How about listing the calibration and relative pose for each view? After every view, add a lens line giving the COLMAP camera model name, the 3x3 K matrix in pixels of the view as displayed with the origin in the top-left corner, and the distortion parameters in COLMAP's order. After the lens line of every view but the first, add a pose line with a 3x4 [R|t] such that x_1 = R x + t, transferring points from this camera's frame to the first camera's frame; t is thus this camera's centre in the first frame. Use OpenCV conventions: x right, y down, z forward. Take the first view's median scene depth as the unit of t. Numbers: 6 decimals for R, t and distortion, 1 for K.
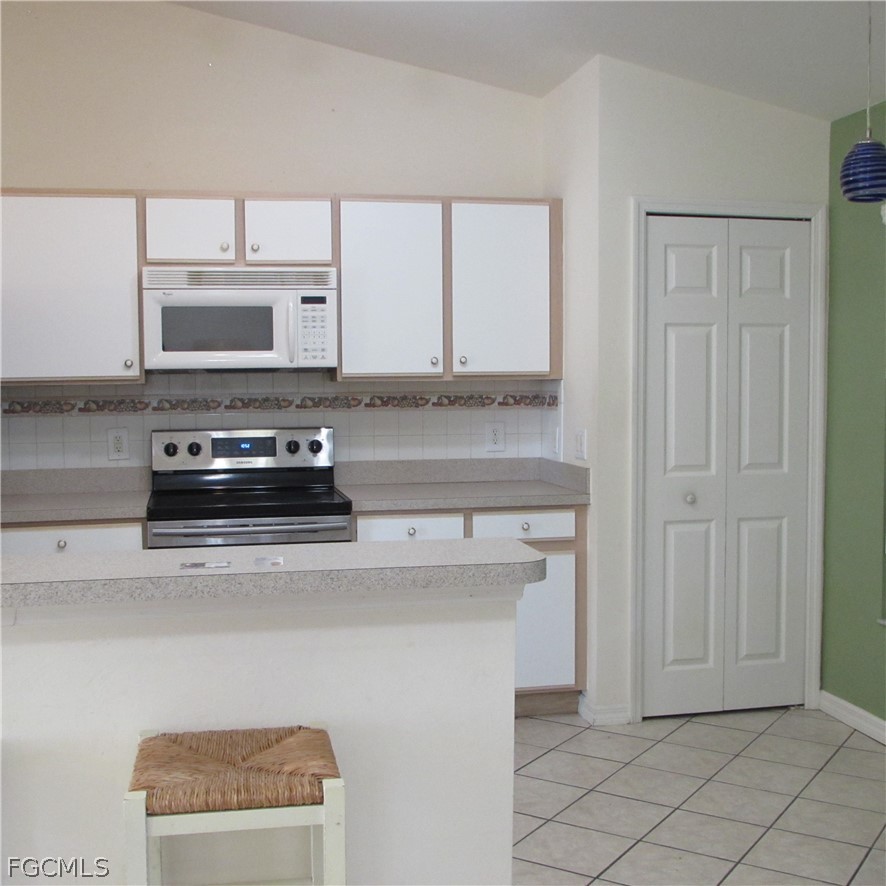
lens RADIAL K [[1179.1, 0, 439.2], [0, 1179.1, 442.4], [0, 0, 1]] dist [-0.021378, 0.000000]
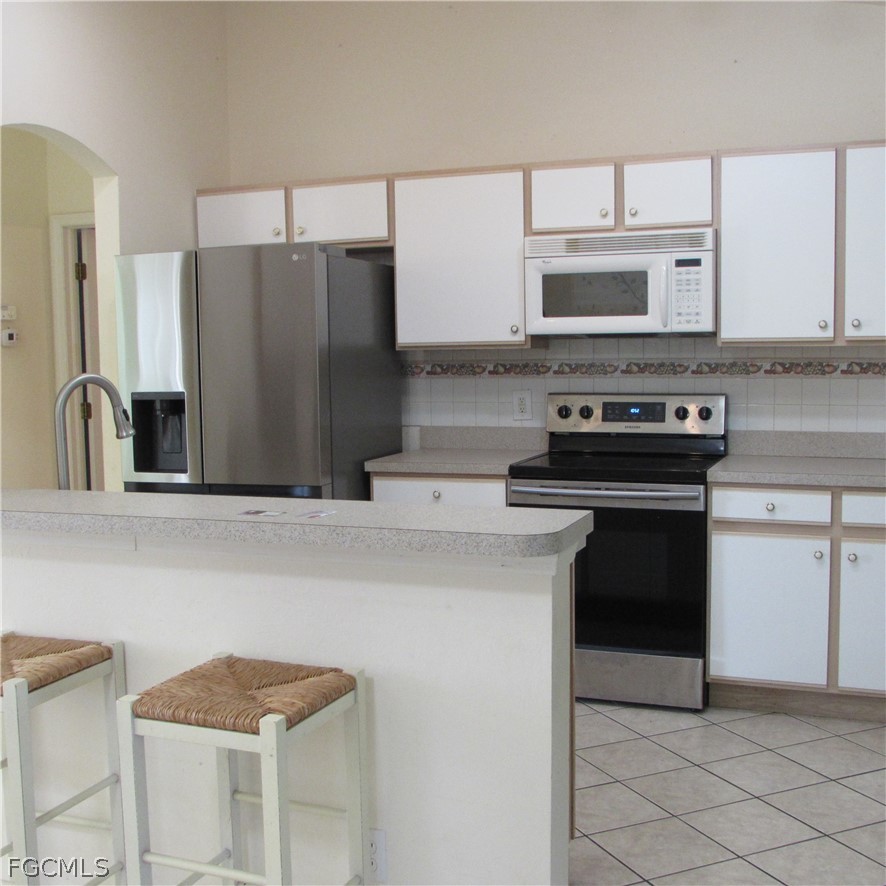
lens RADIAL K [[1179.1, 0, 437.8], [0, 1179.1, 446.0], [0, 0, 1]] dist [-0.021378, 0.000000]
pose [[0.843385, 0.046018, -0.535336, 0.248794], [-0.027407, 0.998713, 0.042673, -0.005614], [0.536611, -0.021318, 0.843561, 0.066643]]
